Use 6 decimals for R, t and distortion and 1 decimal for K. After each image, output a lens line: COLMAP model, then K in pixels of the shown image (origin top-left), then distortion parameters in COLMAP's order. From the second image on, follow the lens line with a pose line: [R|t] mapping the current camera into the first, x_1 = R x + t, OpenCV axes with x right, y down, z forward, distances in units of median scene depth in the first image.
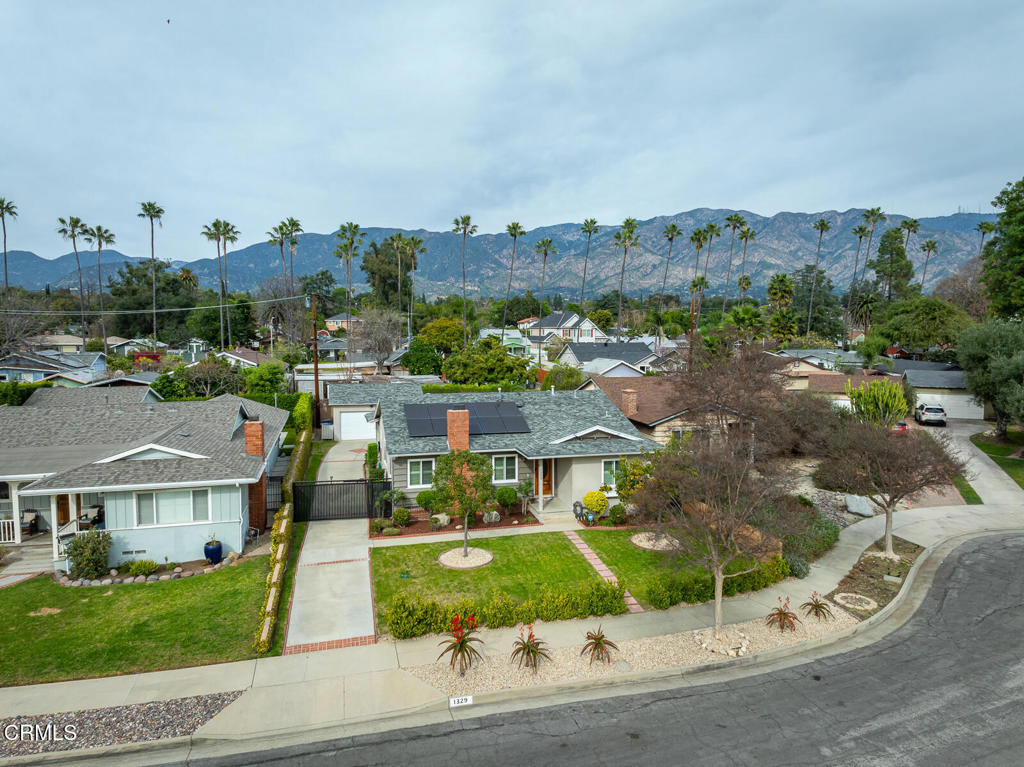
lens RADIAL K [[691.5, 0, 514.7], [0, 691.5, 385.7], [0, 0, 1]] dist [0.161945, -0.186204]
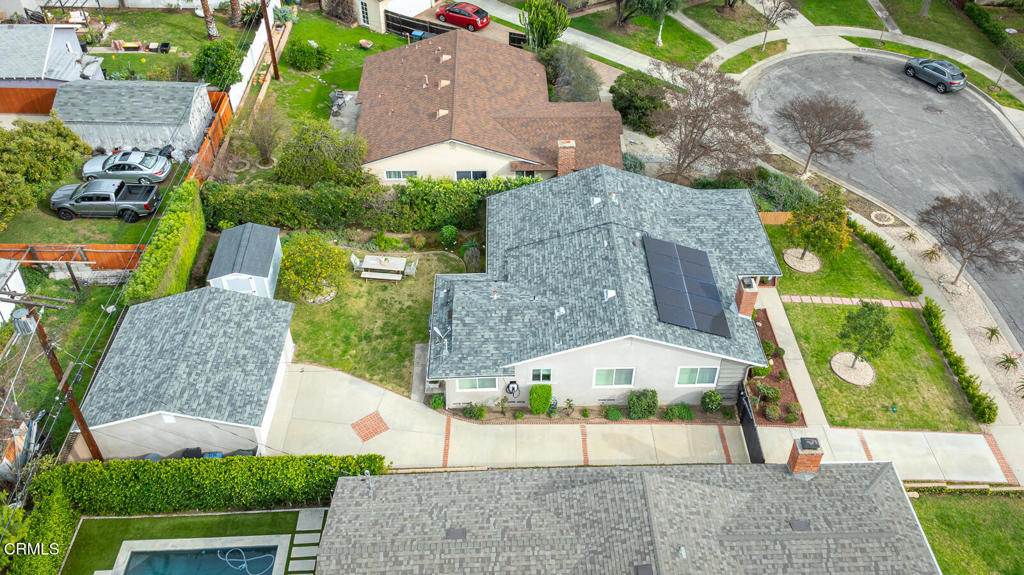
lens RADIAL K [[824.3, 0, 556.1], [0, 824.3, 286.3], [0, 0, 1]] dist [0.066737, -0.001678]
pose [[0.195200, -0.656107, 0.728986, -1.185742], [0.056770, 0.749597, 0.659456, -0.894200], [-0.979119, -0.087341, 0.183569, 1.283268]]
